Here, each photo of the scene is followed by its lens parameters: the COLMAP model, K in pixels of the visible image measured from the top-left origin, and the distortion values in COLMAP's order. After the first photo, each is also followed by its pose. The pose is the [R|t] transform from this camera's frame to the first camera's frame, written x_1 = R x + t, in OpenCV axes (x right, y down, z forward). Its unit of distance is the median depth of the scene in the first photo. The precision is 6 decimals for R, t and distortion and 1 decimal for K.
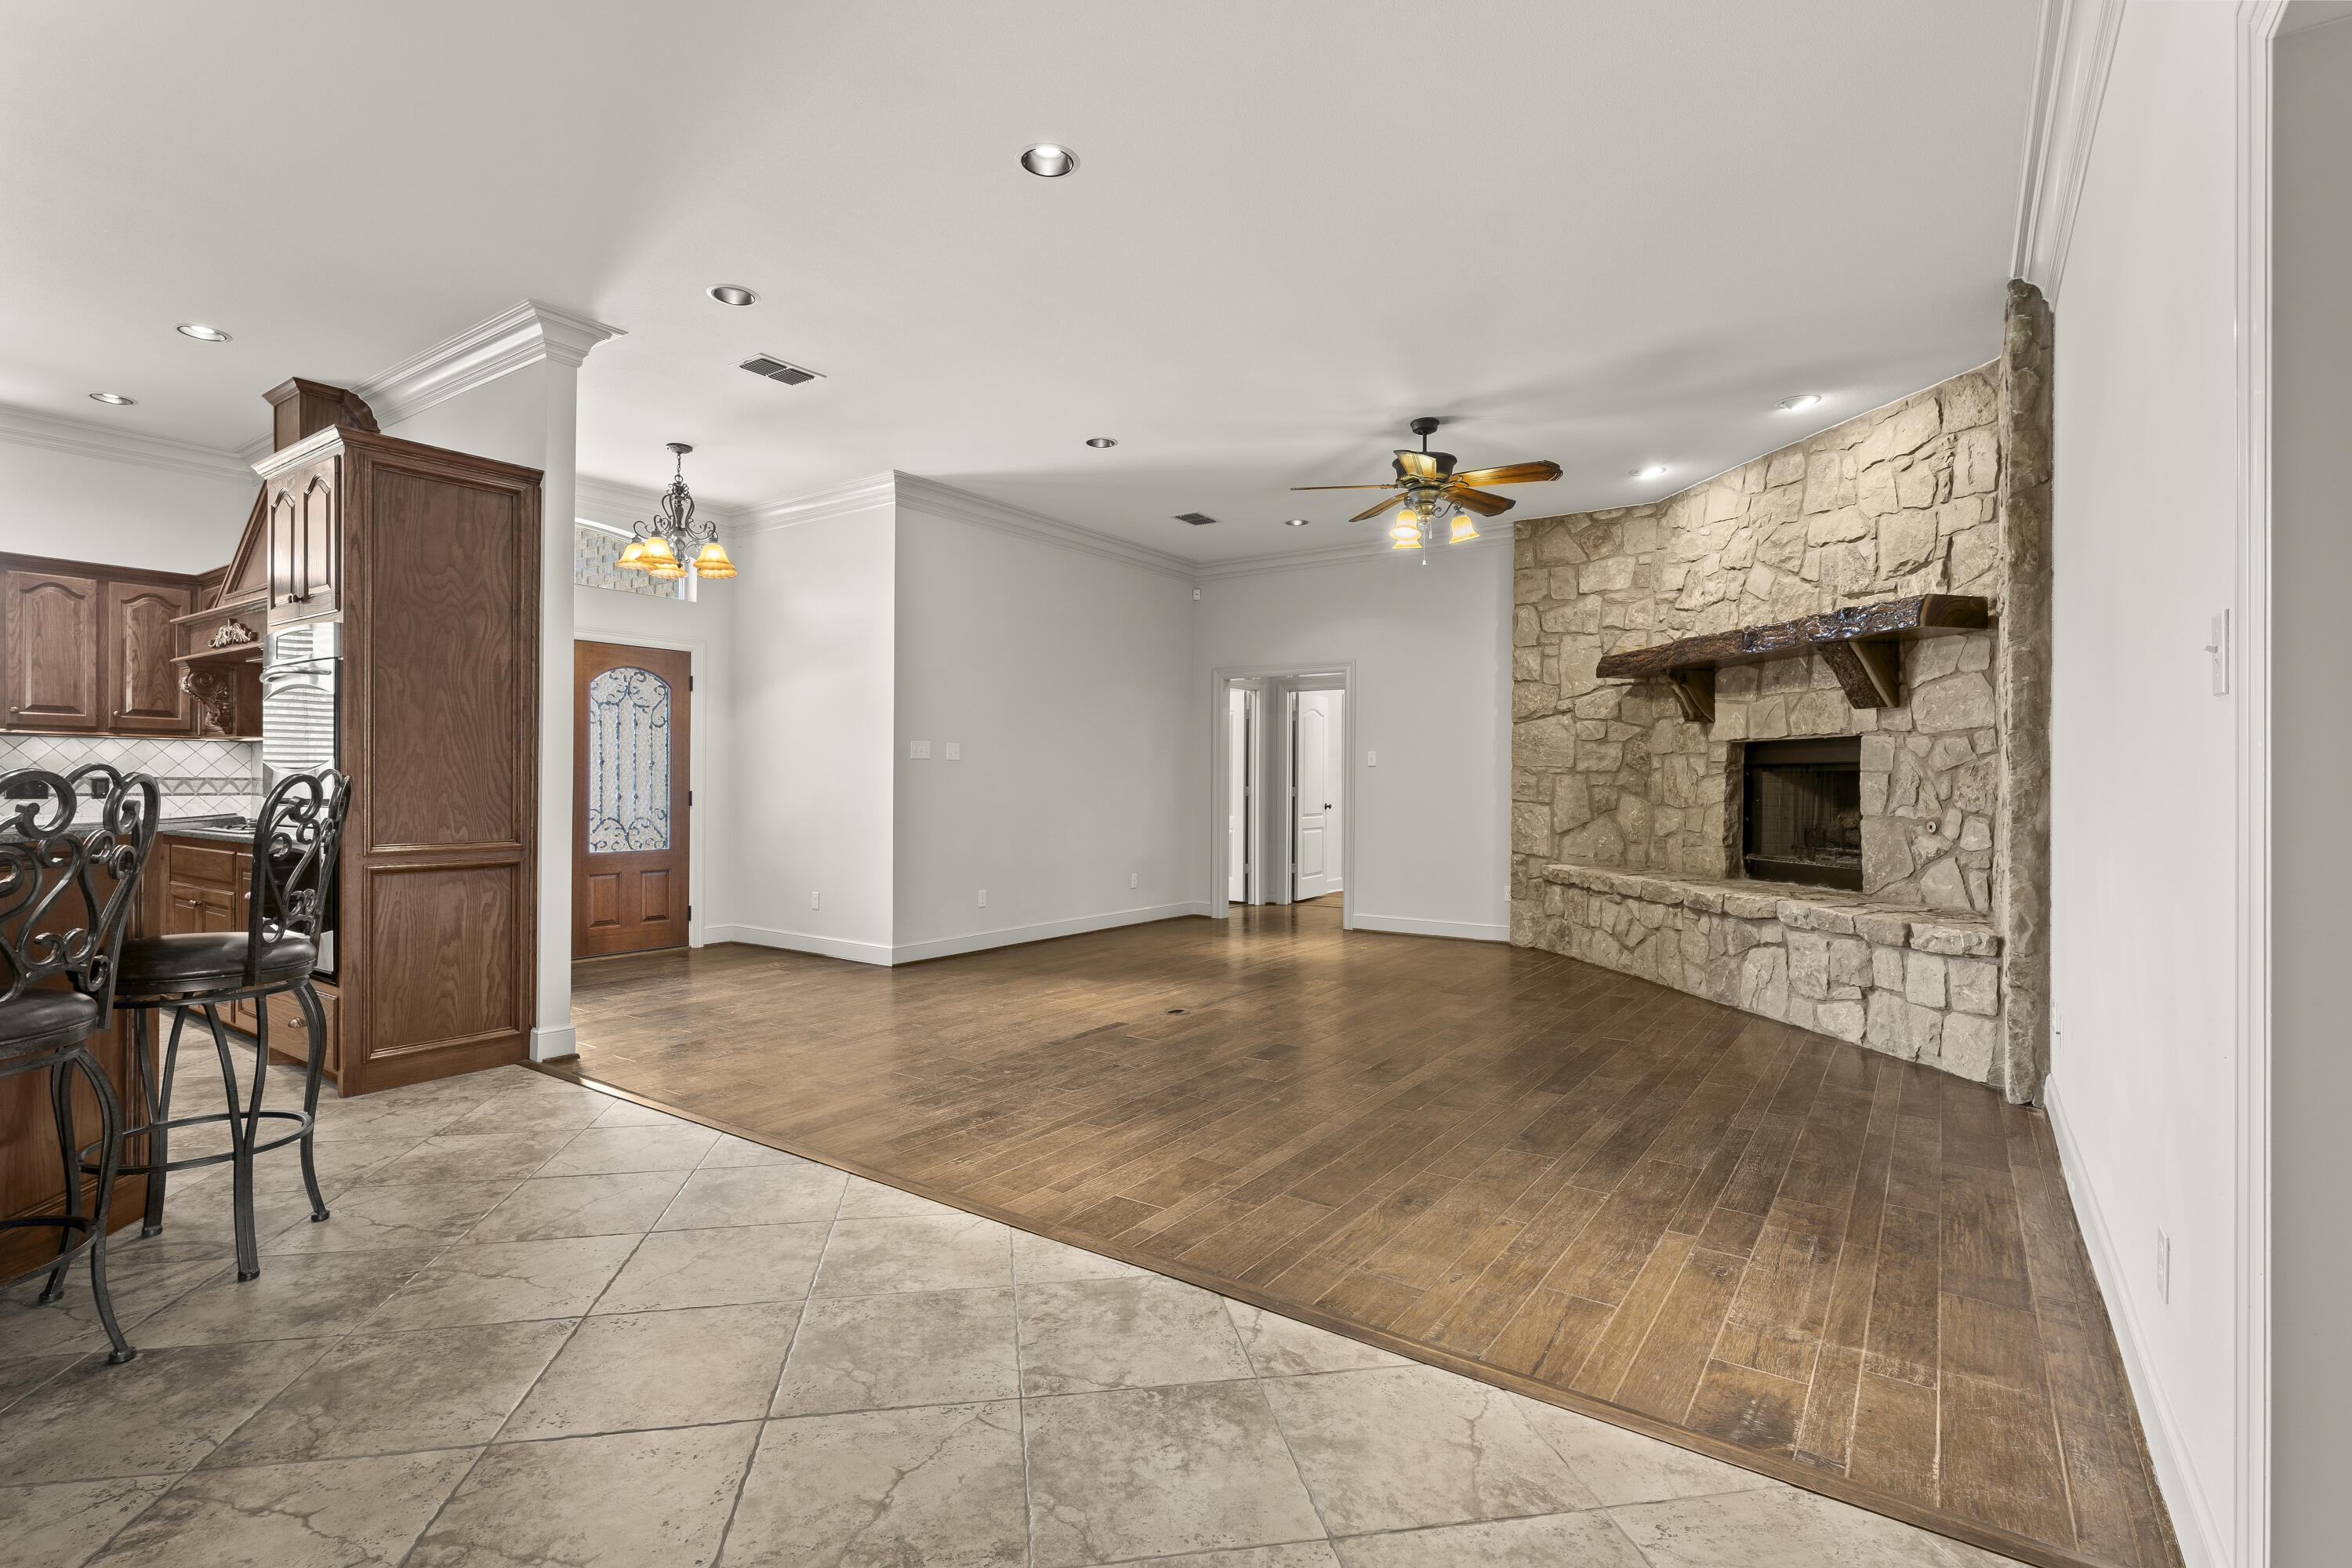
lens RADIAL K [[1090.5, 0, 1176.0], [0, 1090.5, 784.0], [0, 0, 1]] dist [0.000944, 0.000544]
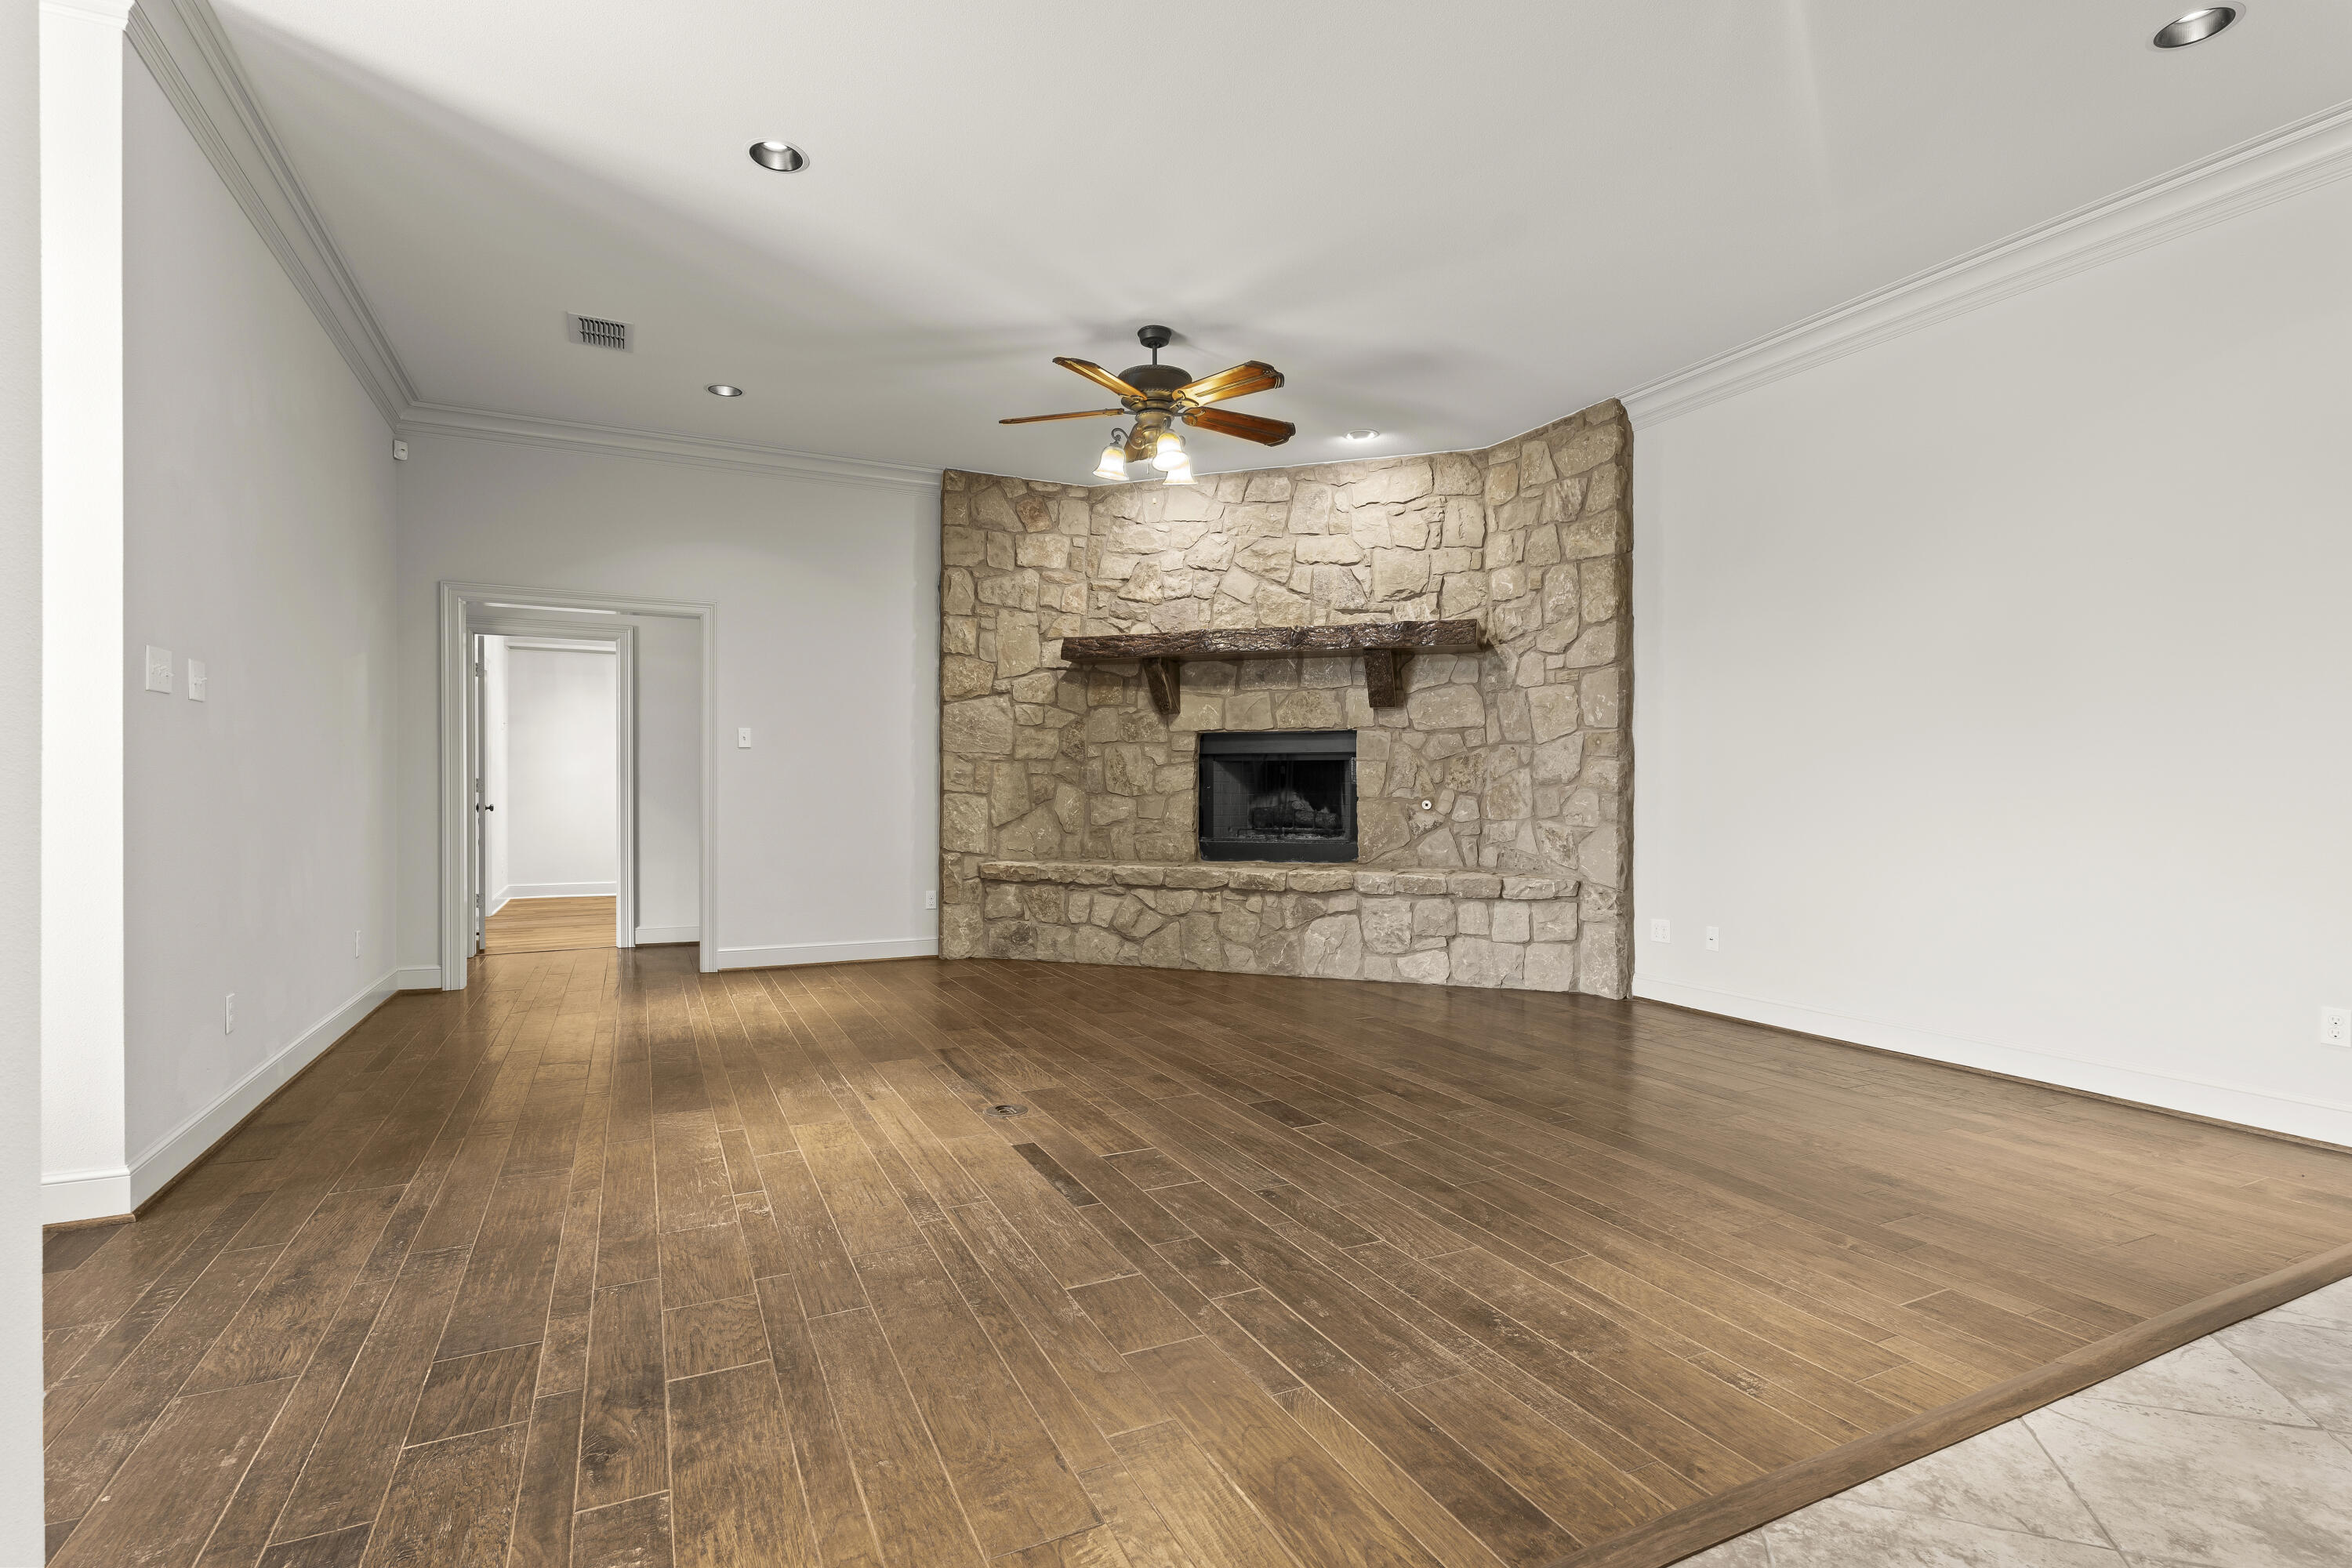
lens RADIAL K [[1099.3, 0, 1171.4], [0, 1099.3, 796.0], [0, 0, 1]] dist [0.000190, 0.000472]
pose [[0.486023, -0.007921, 0.873910, -0.466847], [0.001879, 0.999966, 0.008018, 0.015655], [-0.873944, -0.002255, 0.486022, 0.537174]]
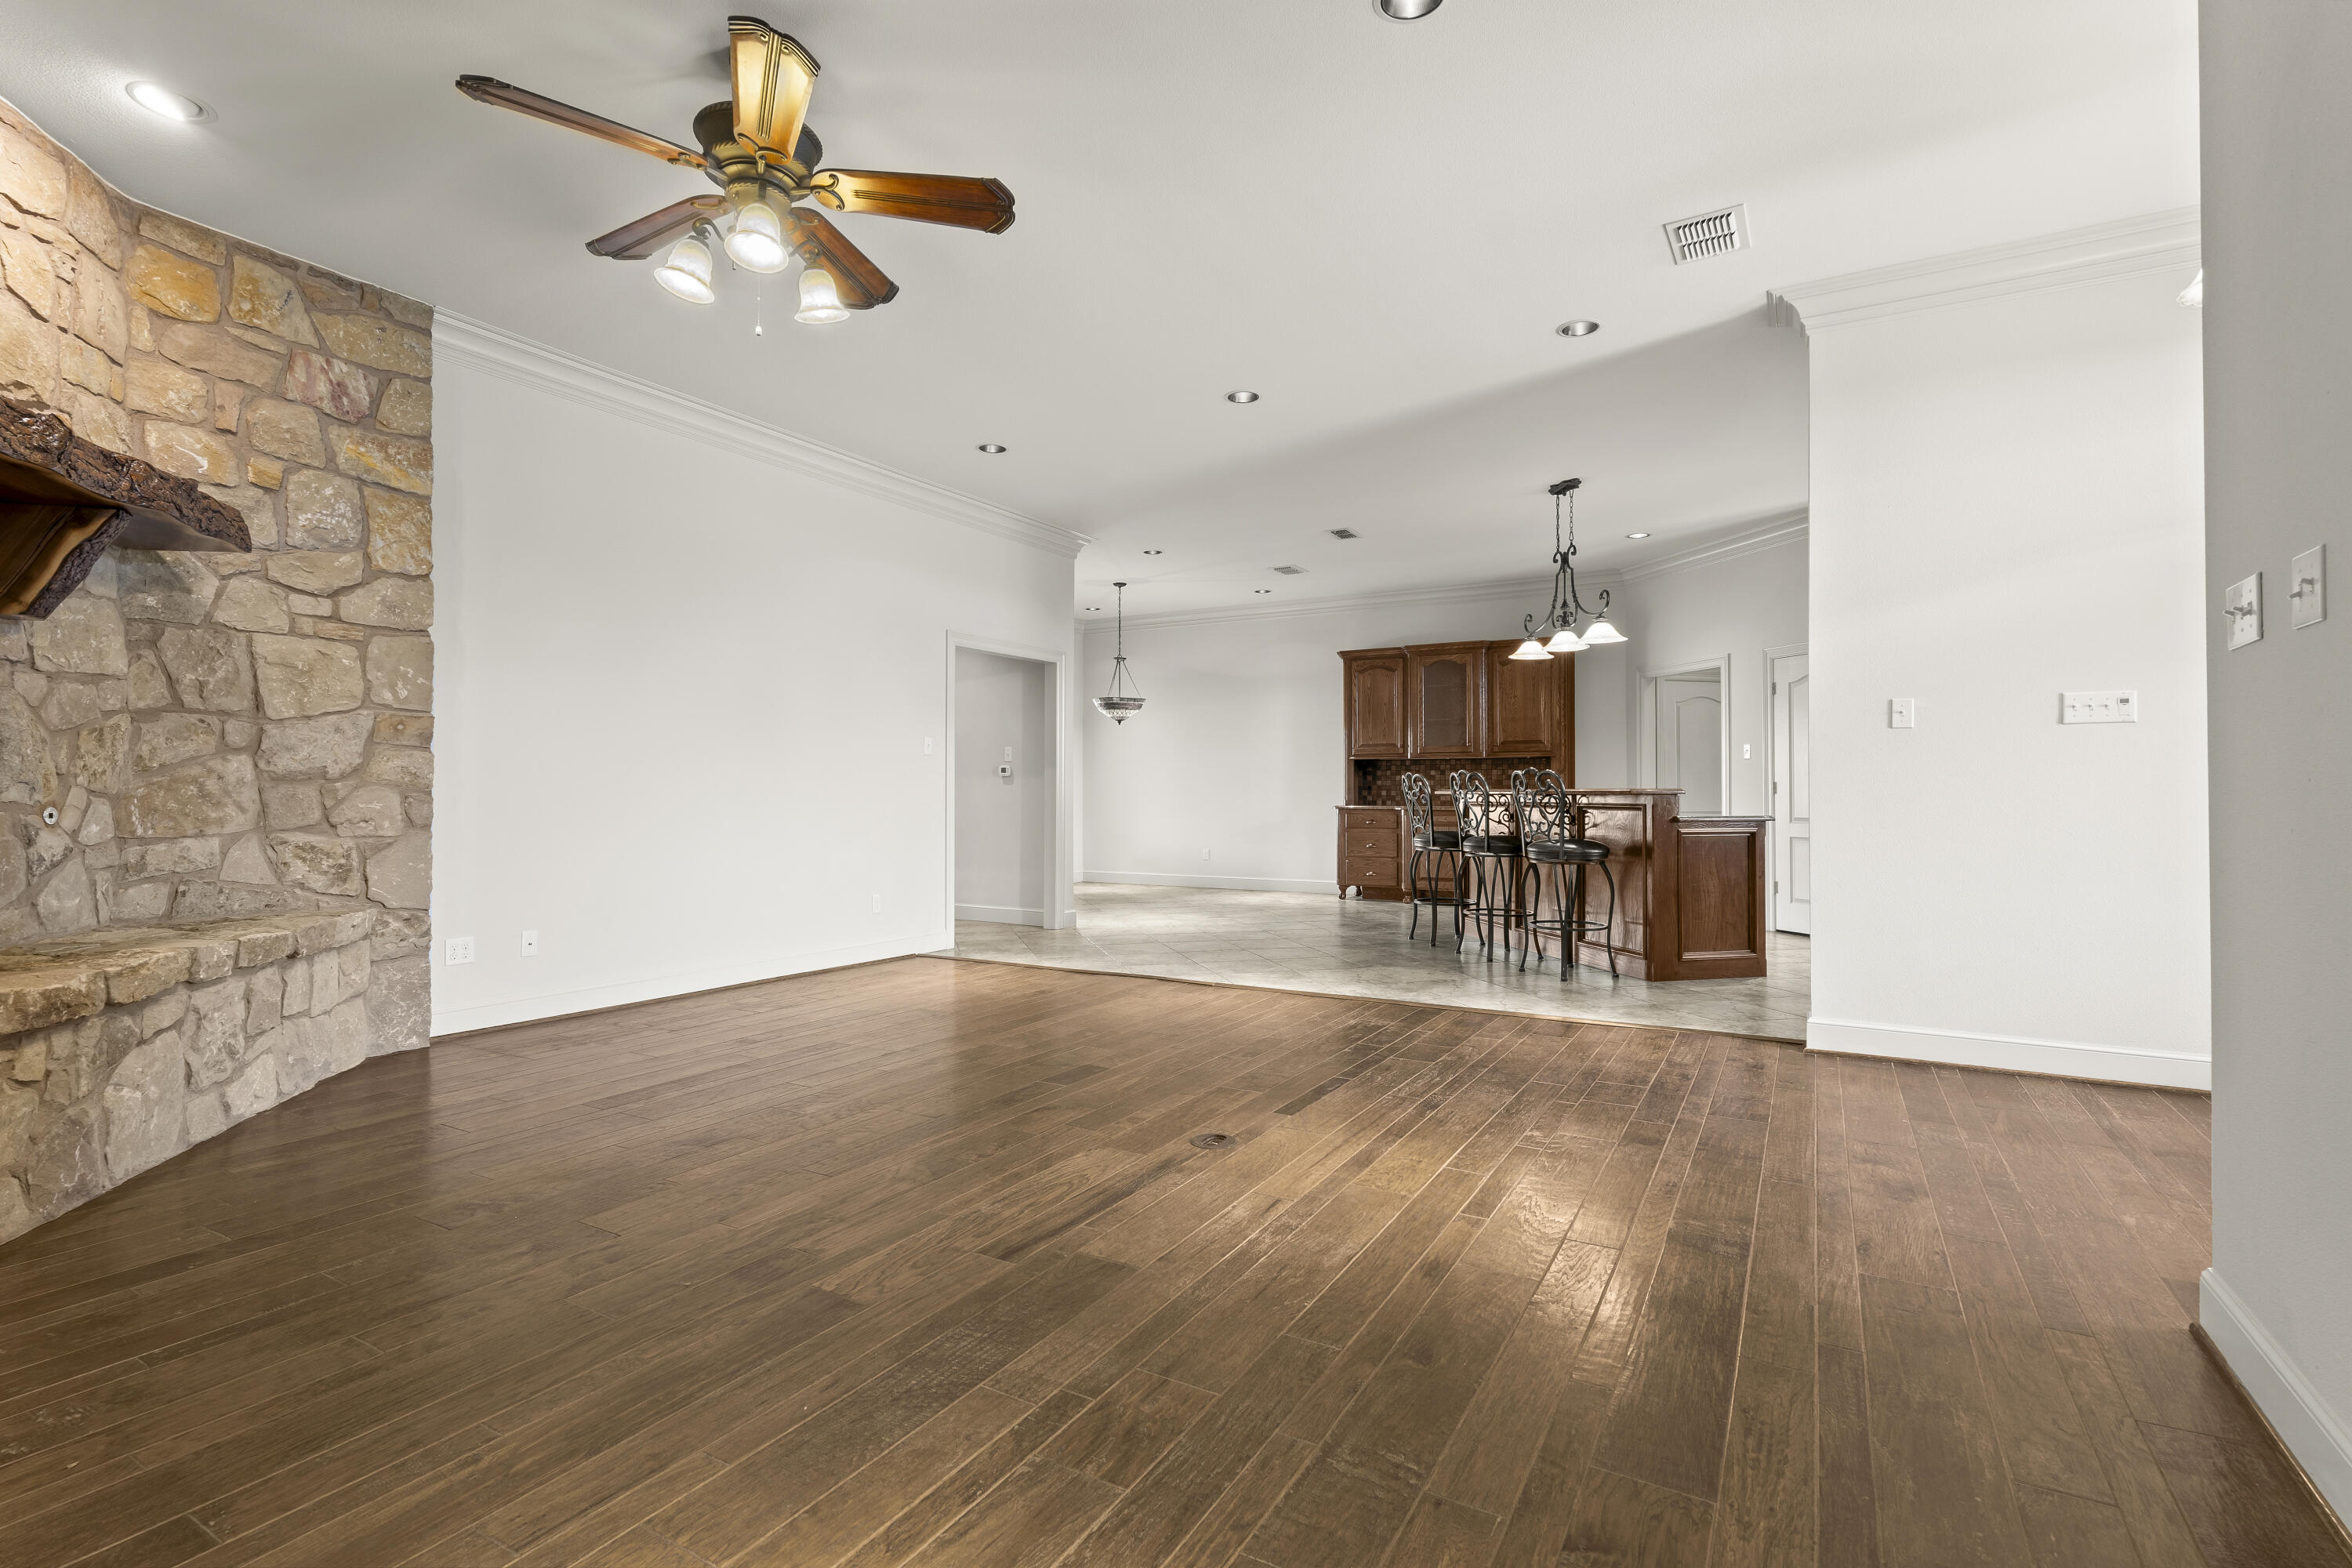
lens RADIAL K [[1090.5, 0, 1176.0], [0, 1090.5, 784.0], [0, 0, 1]] dist [0.000944, 0.000544]
pose [[-0.996775, -0.006693, -0.079972, 0.062405], [-0.006171, 0.999958, -0.006768, 0.017566], [0.080014, -0.006253, -0.996774, 1.426612]]
